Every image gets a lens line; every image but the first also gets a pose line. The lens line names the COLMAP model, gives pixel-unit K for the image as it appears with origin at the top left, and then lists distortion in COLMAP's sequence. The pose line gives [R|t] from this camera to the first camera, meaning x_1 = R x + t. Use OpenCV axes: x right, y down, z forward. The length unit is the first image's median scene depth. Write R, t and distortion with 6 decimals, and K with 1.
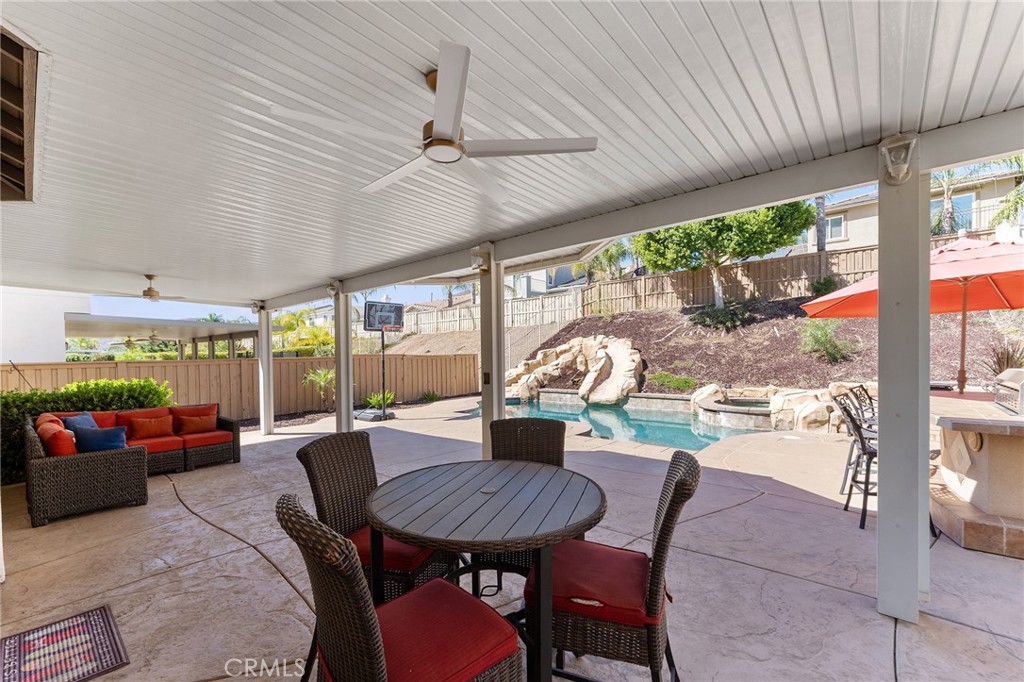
lens RADIAL K [[424.8, 0, 510.8], [0, 424.8, 361.0], [0, 0, 1]] dist [-0.000029, -0.000029]
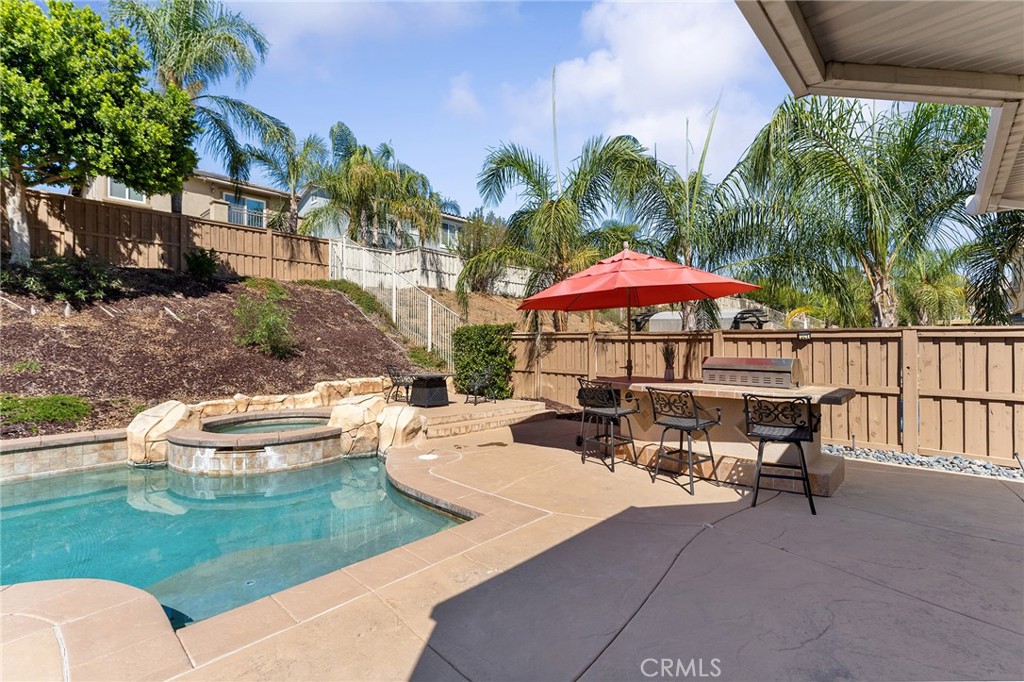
lens RADIAL K [[464.4, 0, 512.0], [0, 464.4, 341.0], [0, 0, 1]] dist [-0.001420, -0.000350]
pose [[0.039628, 0.021015, 0.998993, -0.078621], [0.016567, 0.999628, -0.021685, -0.002544], [-0.999077, 0.017409, 0.039265, 0.405240]]
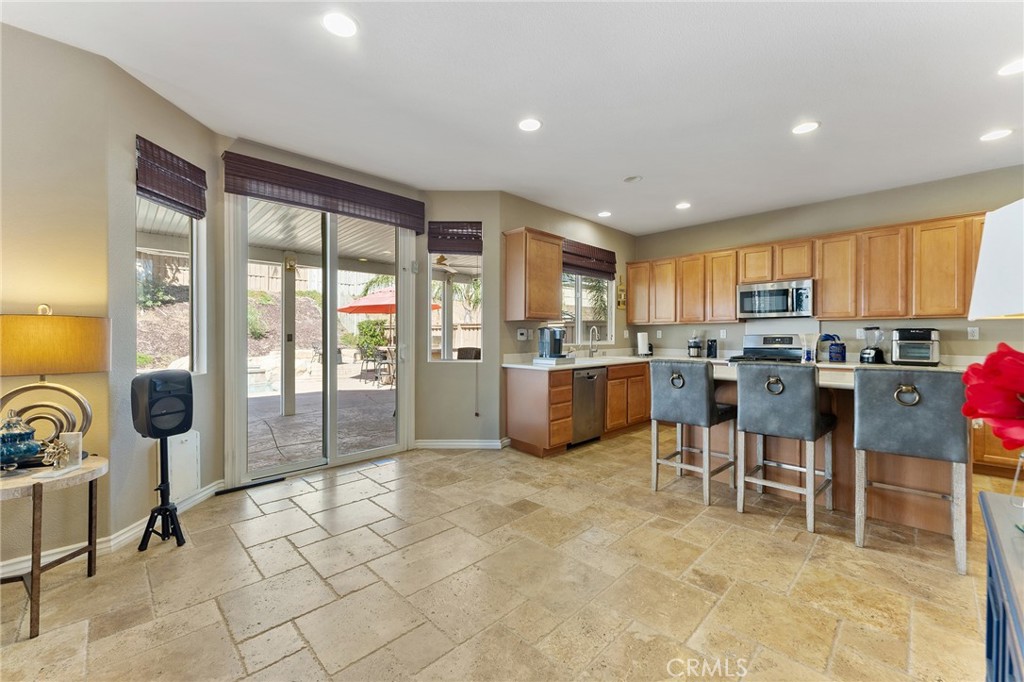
lens RADIAL K [[413.3, 0, 512.0], [0, 413.3, 341.0], [0, 0, 1]] dist [-0.000566, -0.000539]
pose [[0.075525, 0.001051, 0.997143, -0.439916], [0.011619, 0.999931, -0.001934, 0.018636], [-0.997076, 0.011731, 0.075508, 0.025563]]
